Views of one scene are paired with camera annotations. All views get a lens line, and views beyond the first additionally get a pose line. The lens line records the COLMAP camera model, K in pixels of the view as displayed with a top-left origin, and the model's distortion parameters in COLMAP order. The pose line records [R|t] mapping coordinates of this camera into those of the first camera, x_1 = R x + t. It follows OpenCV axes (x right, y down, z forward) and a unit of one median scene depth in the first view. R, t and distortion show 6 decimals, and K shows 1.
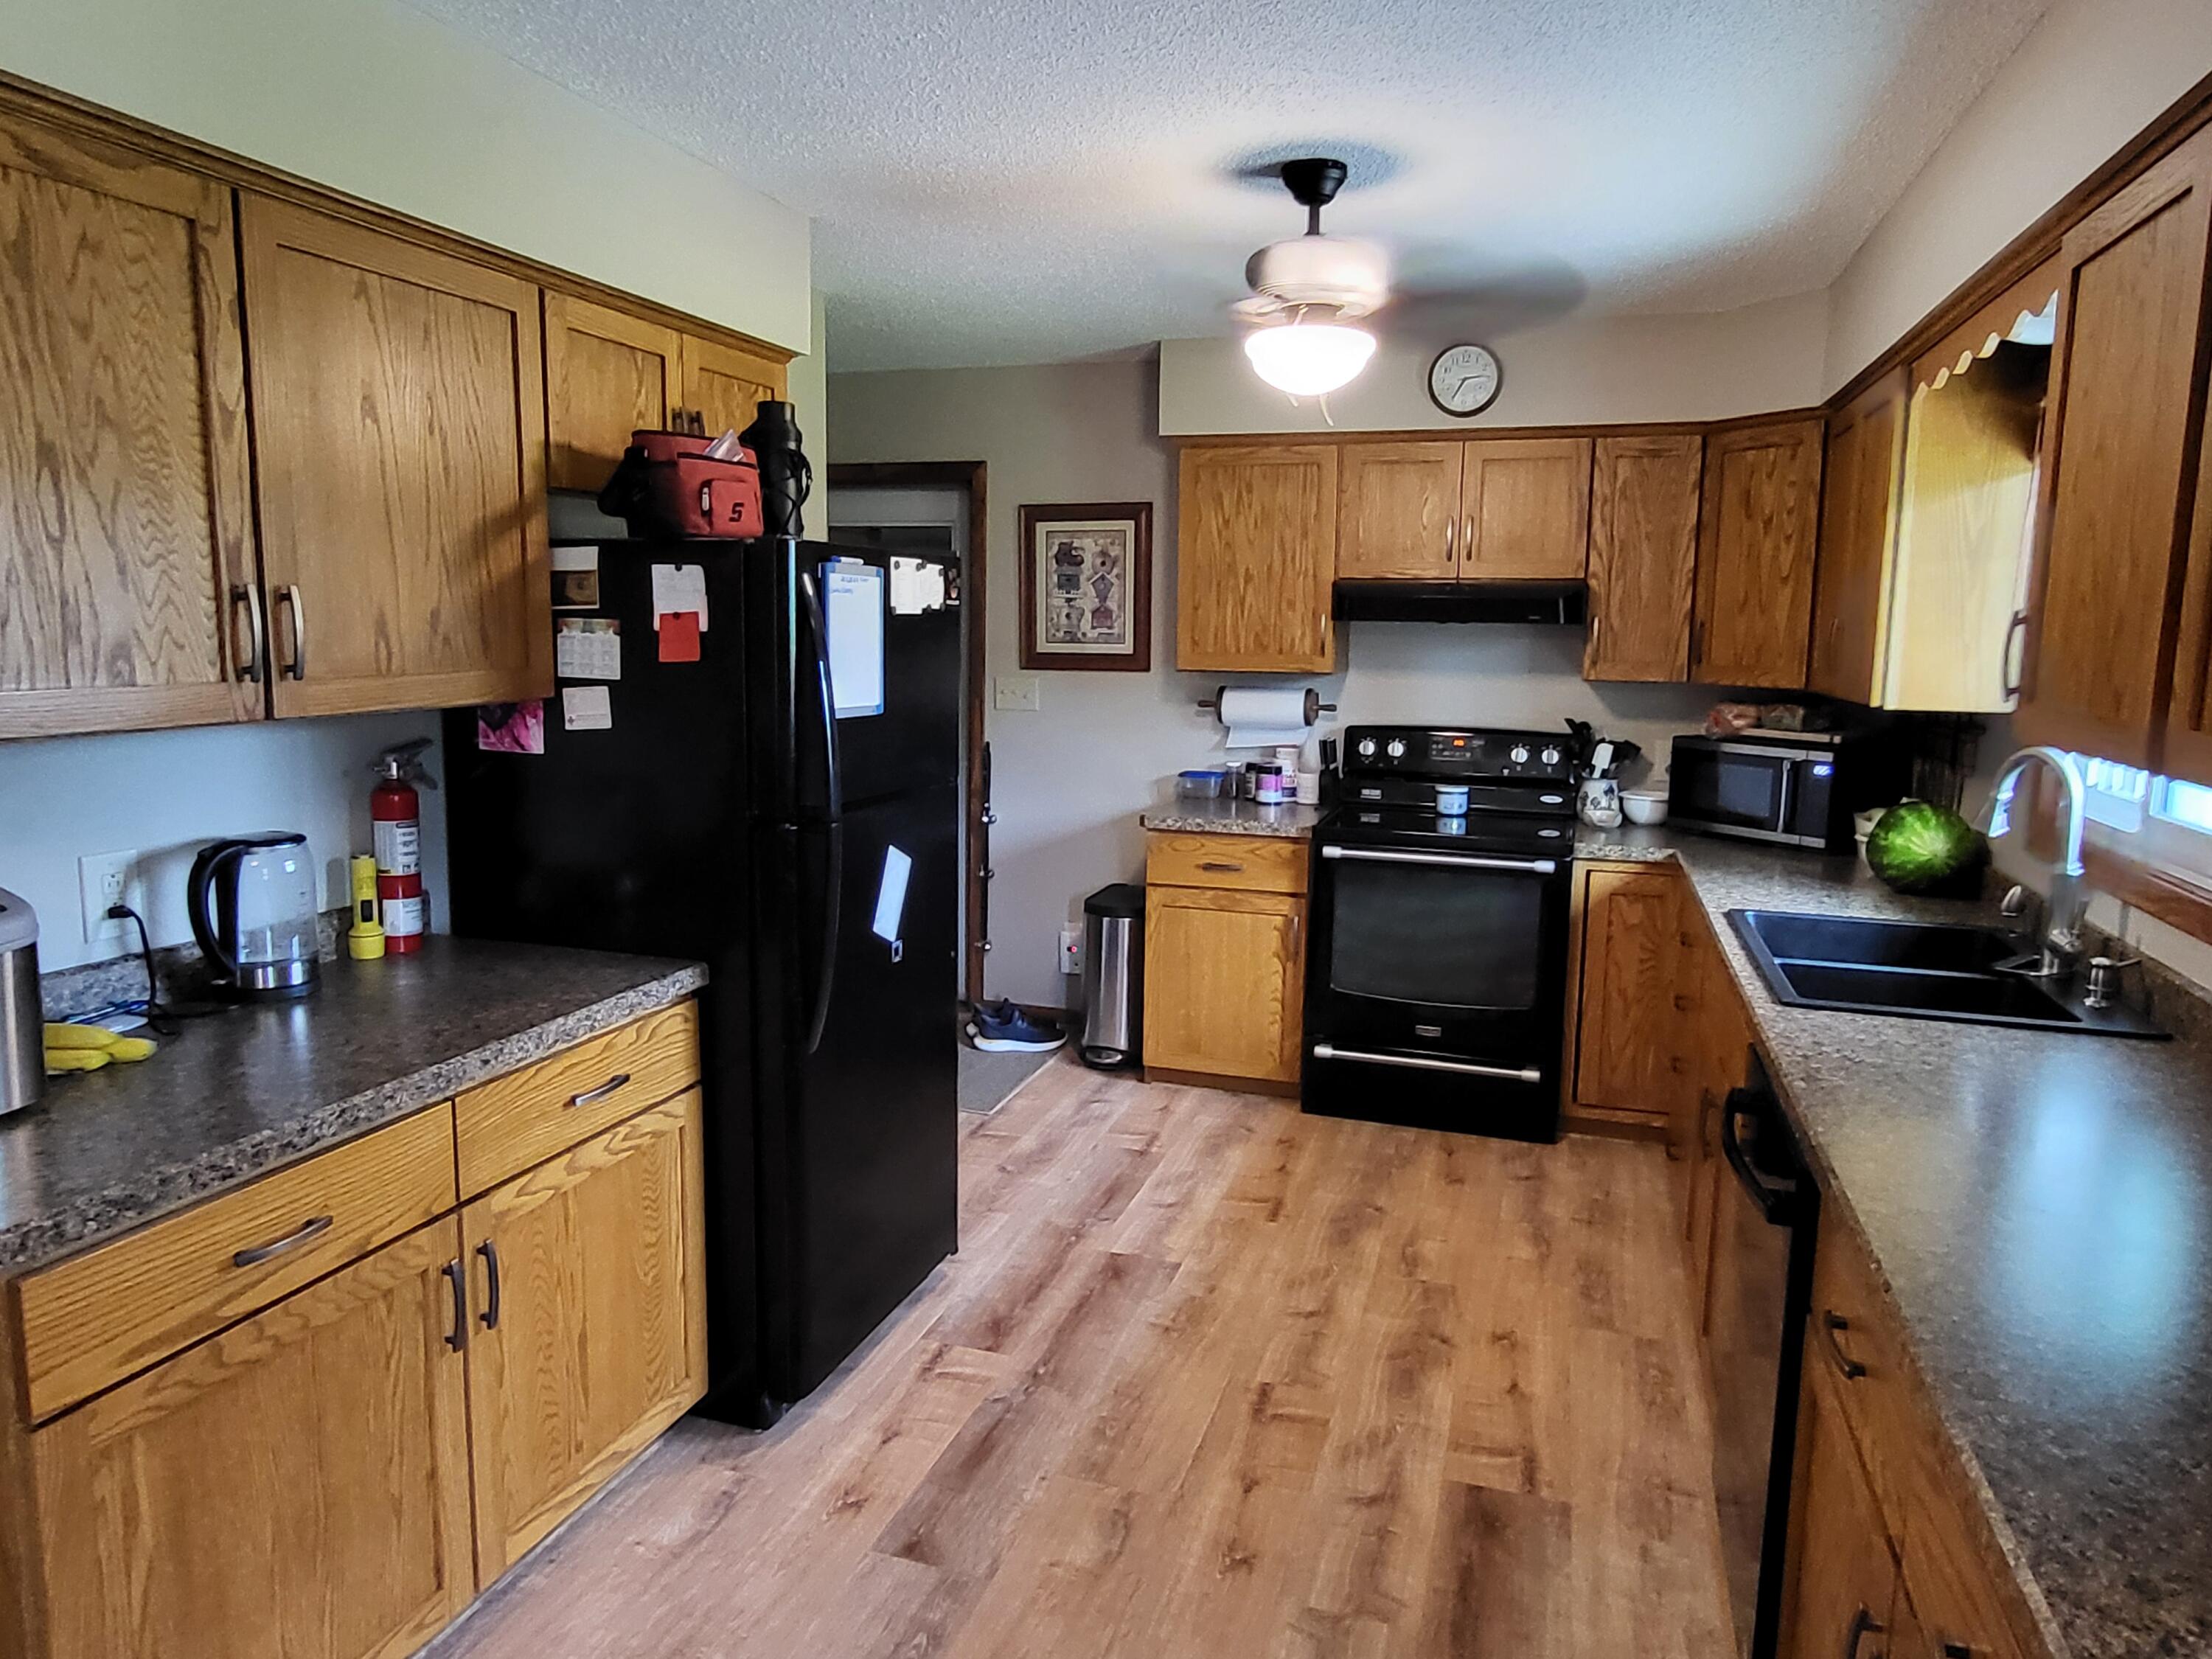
lens RADIAL K [[1411.7, 0, 1087.7], [0, 1411.7, 825.9], [0, 0, 1]] dist [-0.004675, 0.007482]
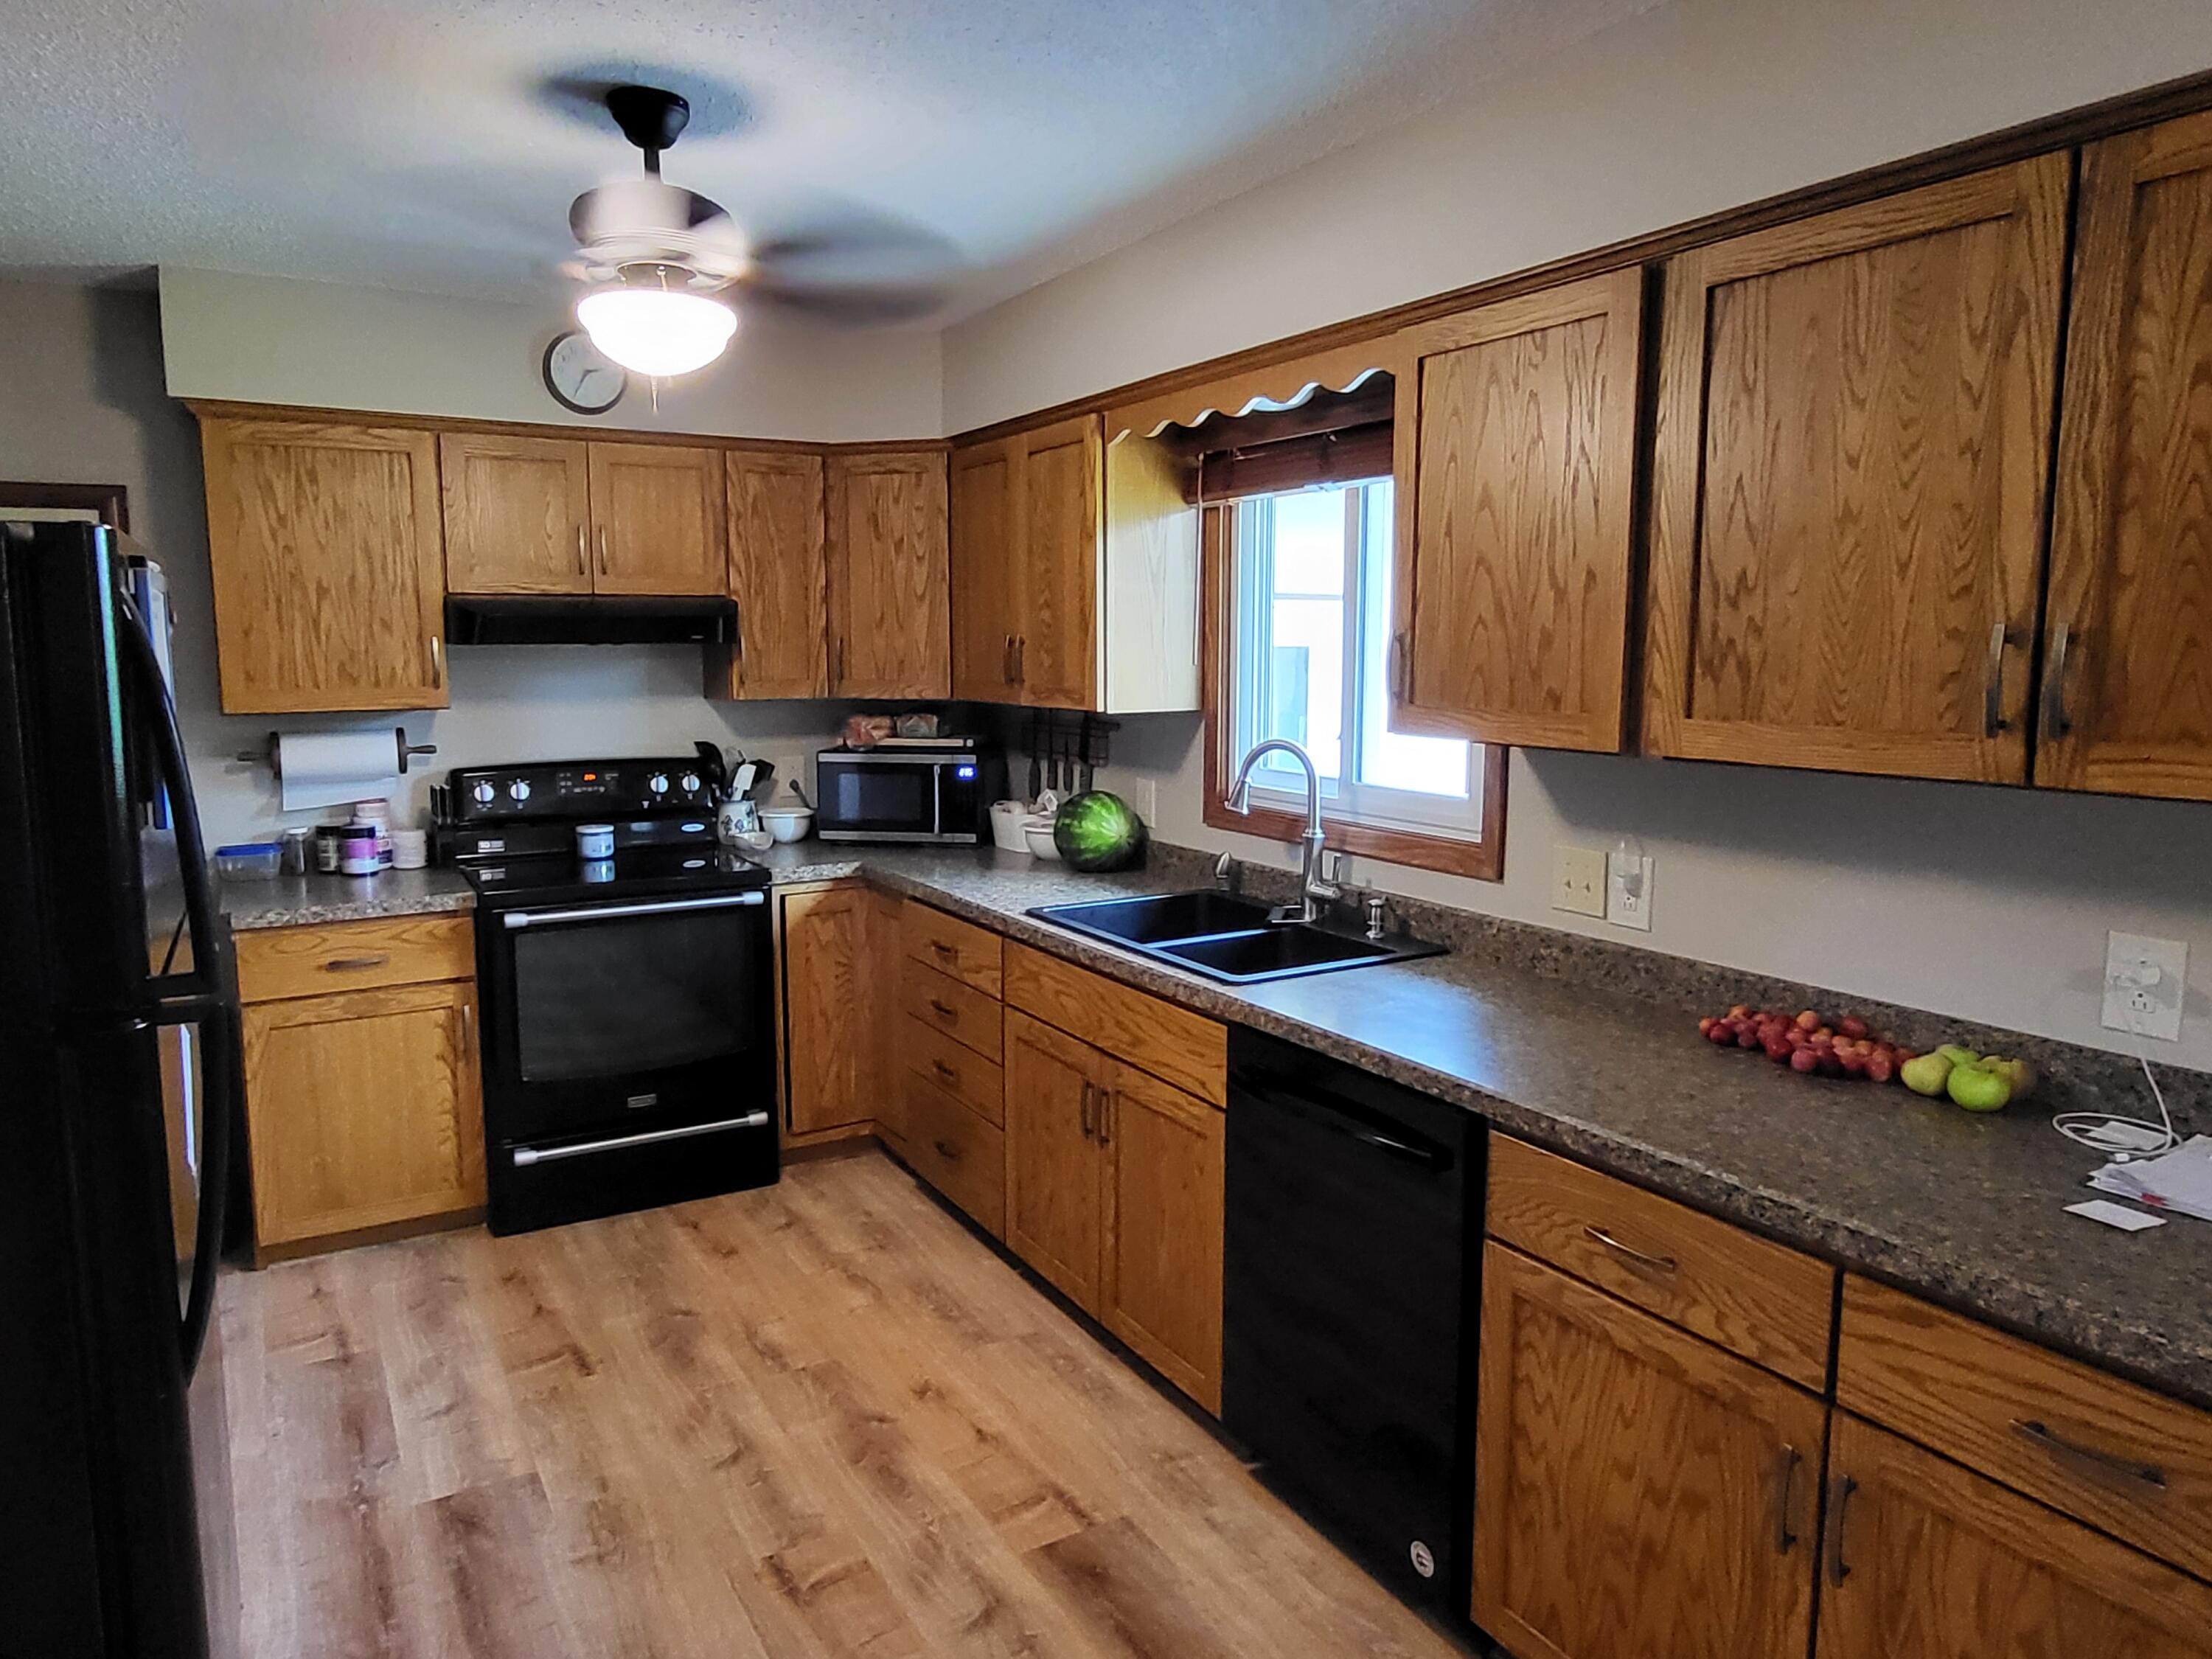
lens RADIAL K [[1411.7, 0, 1096.2], [0, 1411.7, 822.2], [0, 0, 1]] dist [-0.004675, 0.007482]
pose [[0.662366, -0.113086, 0.740596, -0.215349], [0.121248, 0.991691, 0.042987, -0.033878], [-0.739303, 0.061323, 0.670574, 0.183390]]
